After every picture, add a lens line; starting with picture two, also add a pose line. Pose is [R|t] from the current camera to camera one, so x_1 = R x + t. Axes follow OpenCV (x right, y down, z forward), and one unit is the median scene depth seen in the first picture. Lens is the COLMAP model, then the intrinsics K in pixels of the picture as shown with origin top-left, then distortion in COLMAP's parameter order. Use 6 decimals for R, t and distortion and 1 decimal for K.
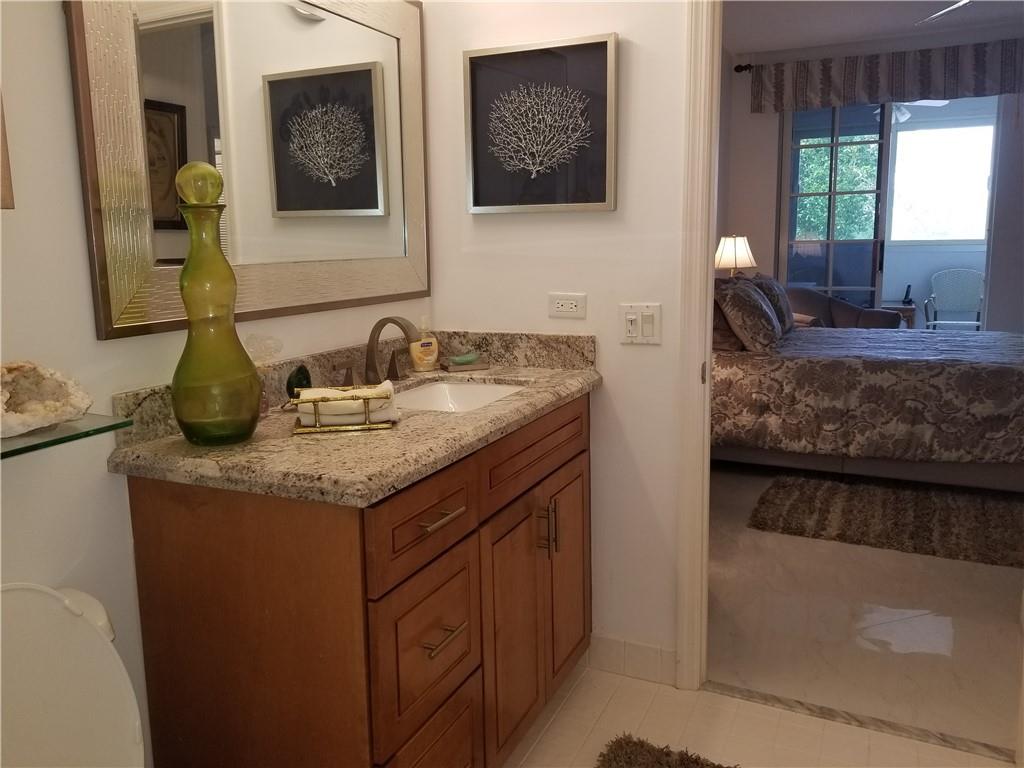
lens RADIAL K [[796.9, 0, 509.0], [0, 796.9, 367.5], [0, 0, 1]] dist [0.090973, -0.163416]
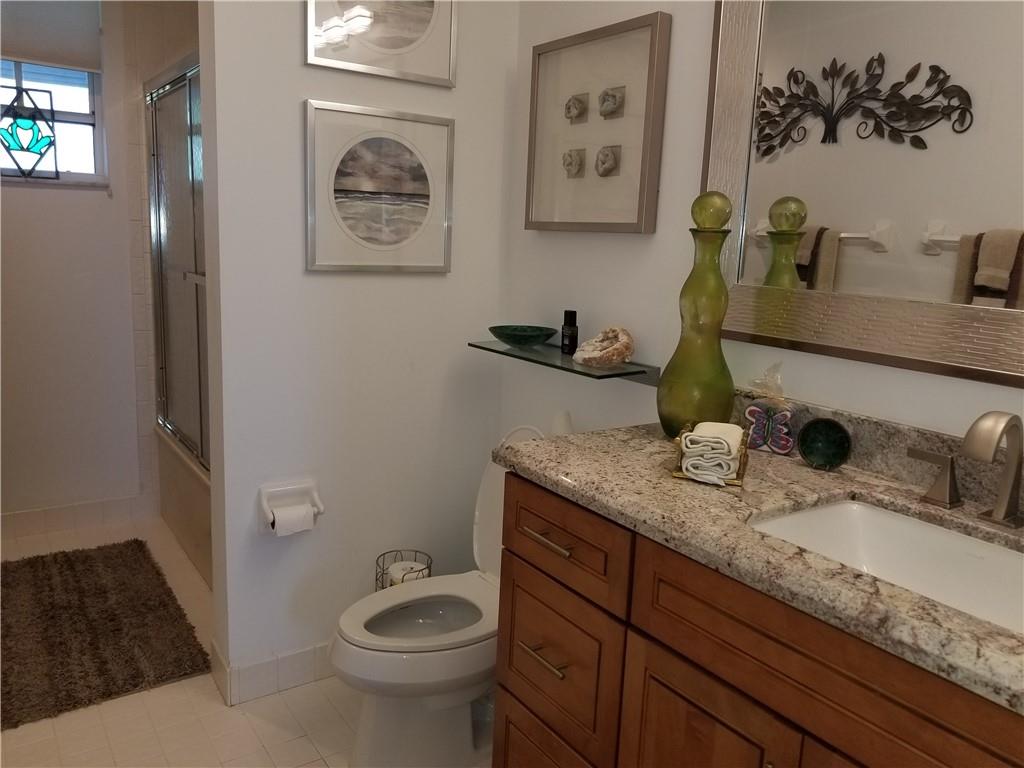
lens RADIAL K [[796.9, 0, 509.0], [0, 796.9, 367.5], [0, 0, 1]] dist [0.090973, -0.163416]
pose [[-0.510429, 0.136313, -0.849047, 0.777435], [-0.168949, 0.952215, 0.254445, -0.267798], [0.843160, 0.273322, -0.463008, 1.388123]]
